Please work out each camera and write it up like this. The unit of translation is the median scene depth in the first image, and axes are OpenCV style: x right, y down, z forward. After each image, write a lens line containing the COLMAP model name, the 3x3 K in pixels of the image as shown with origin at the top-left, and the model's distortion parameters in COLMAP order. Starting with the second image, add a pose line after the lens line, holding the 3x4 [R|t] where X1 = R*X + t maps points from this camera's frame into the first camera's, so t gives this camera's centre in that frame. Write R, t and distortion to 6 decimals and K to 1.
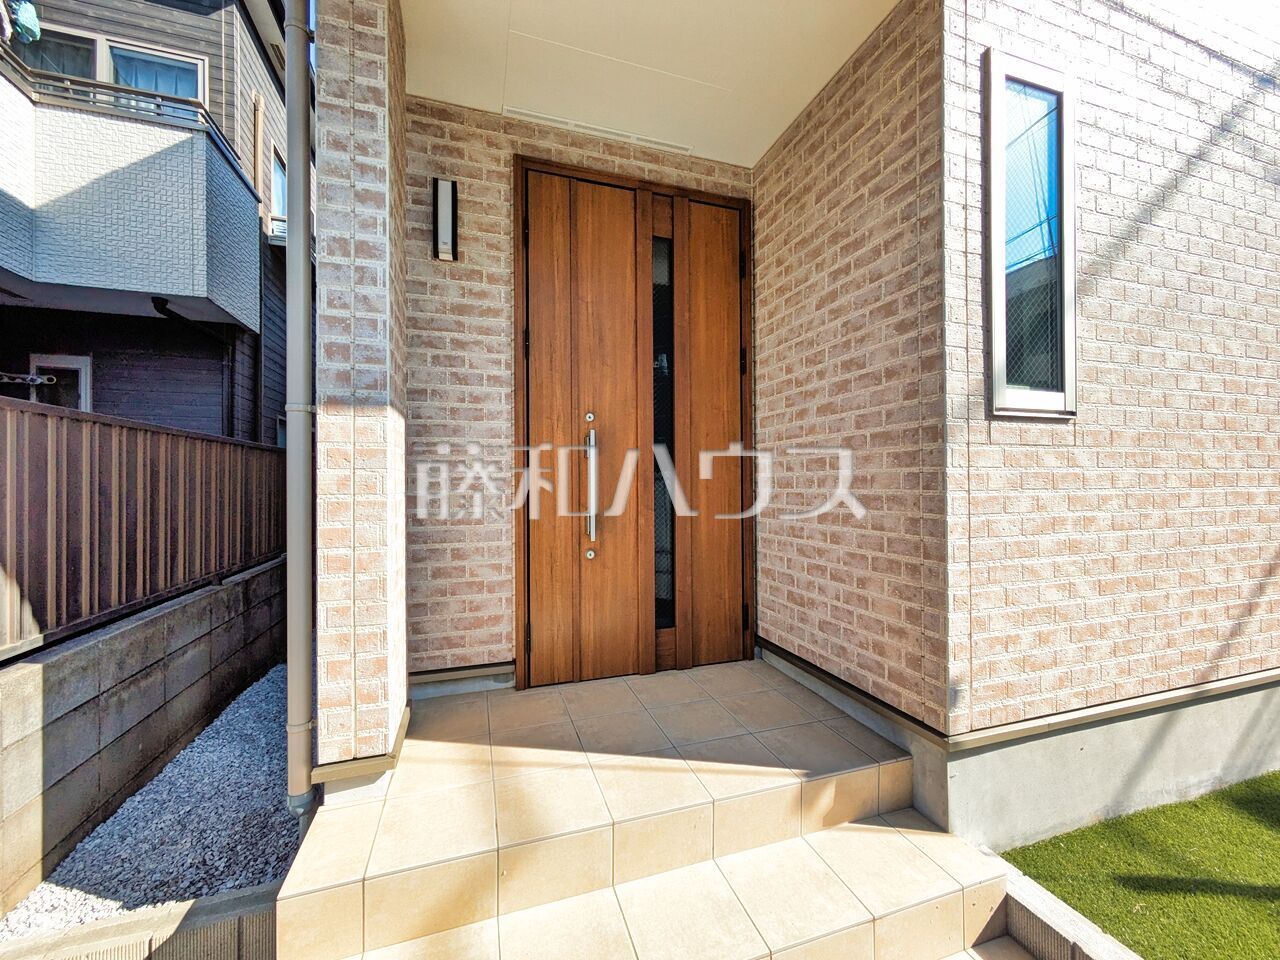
lens RADIAL K [[508.4, 0, 641.7], [0, 508.4, 479.2], [0, 0, 1]] dist [-0.001337, 0.003098]
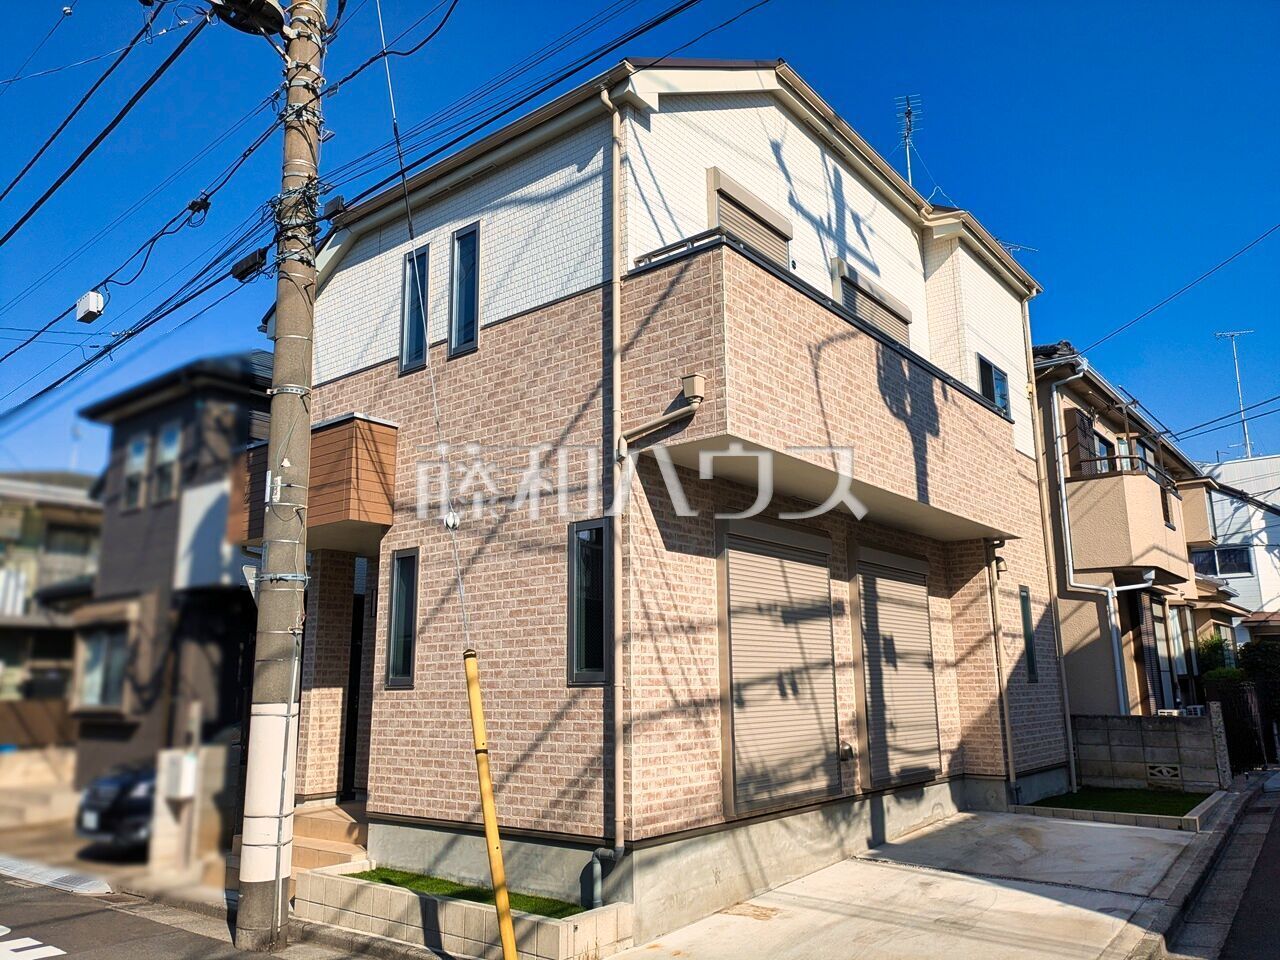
lens RADIAL K [[936.4, 0, 634.4], [0, 936.4, 485.0], [0, 0, 1]] dist [0.083024, -0.092865]
pose [[0.538531, -0.176976, -0.823810, 4.697429], [0.013411, 0.979370, -0.201628, -0.128116], [0.842499, 0.097535, 0.529795, -0.518261]]
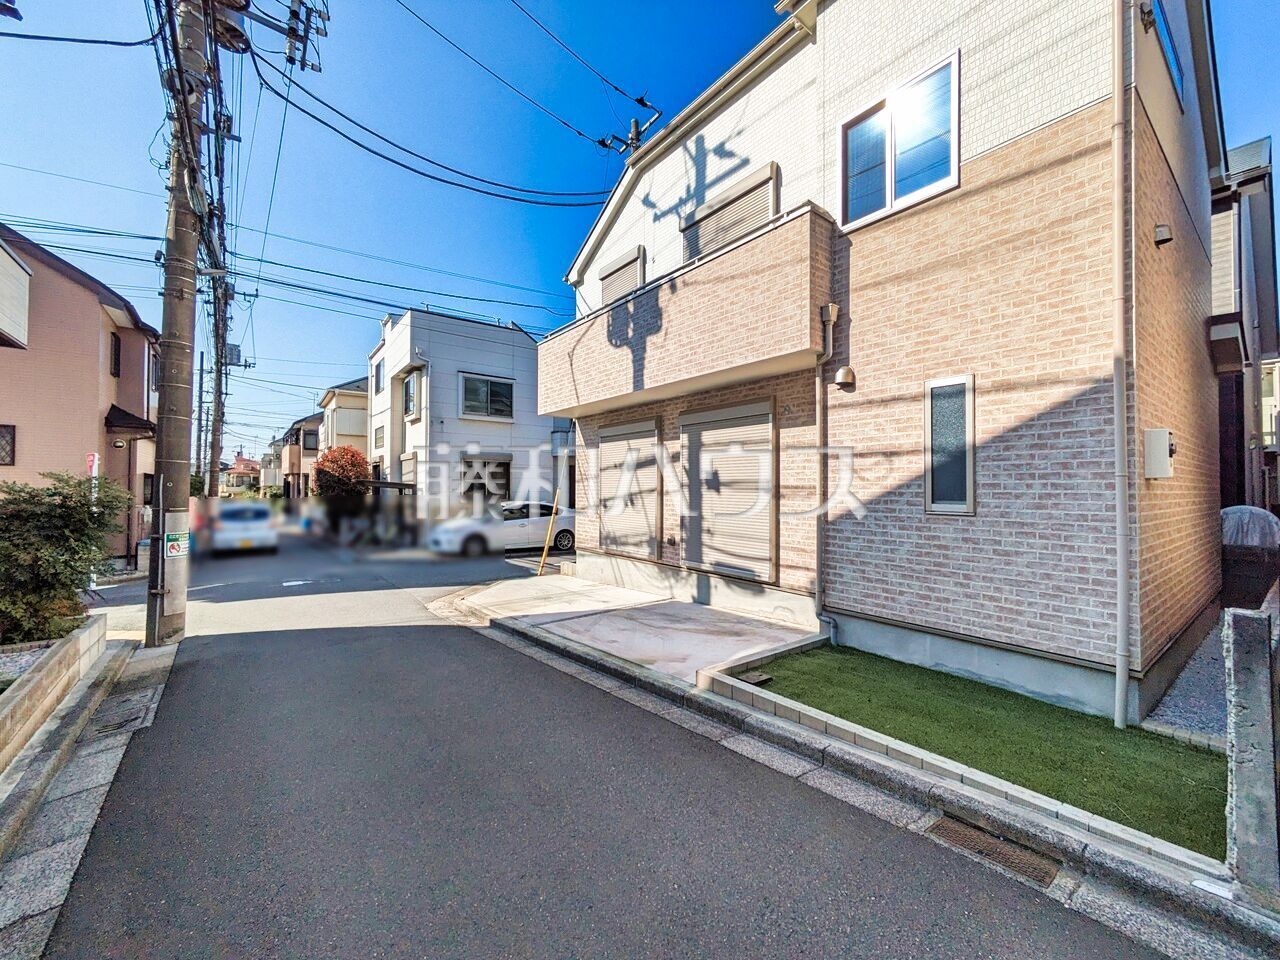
lens RADIAL K [[501.6, 0, 640.0], [0, 501.6, 480.0], [0, 0, 1]] dist [-0.001179, 0.000184]
pose [[-0.946653, -0.006031, -0.322199, 2.939889], [0.000052, 0.999822, -0.018869, -0.193256], [0.322256, -0.017879, -0.946484, 6.410831]]
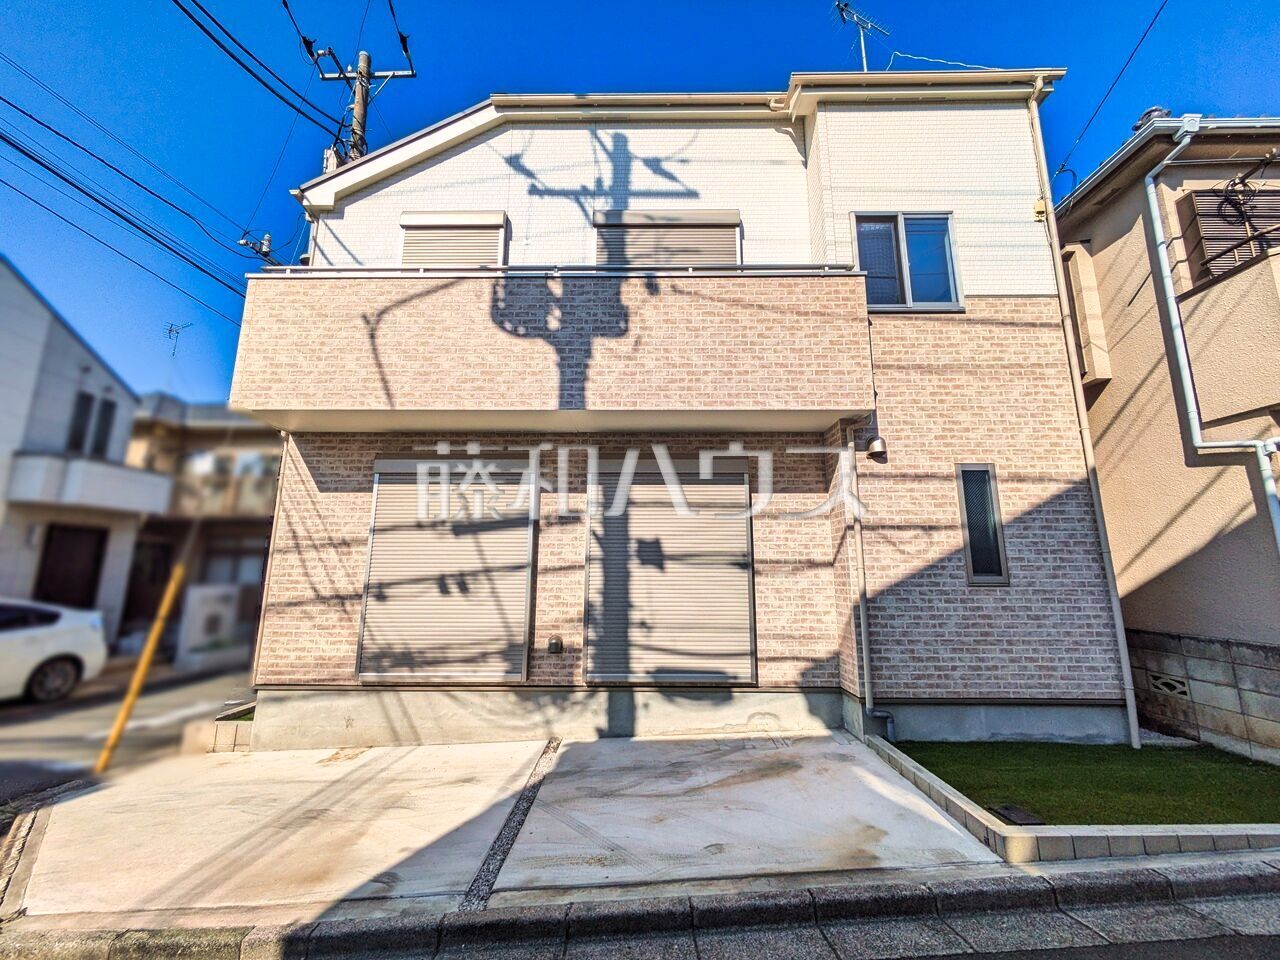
lens RADIAL K [[506.4, 0, 641.9], [0, 506.4, 478.1], [0, 0, 1]] dist [-0.001751, 0.003495]
pose [[-0.327829, -0.174372, -0.928506, 3.842721], [0.004308, 0.982533, -0.186039, -0.146946], [0.944727, -0.064989, -0.321351, 4.031325]]
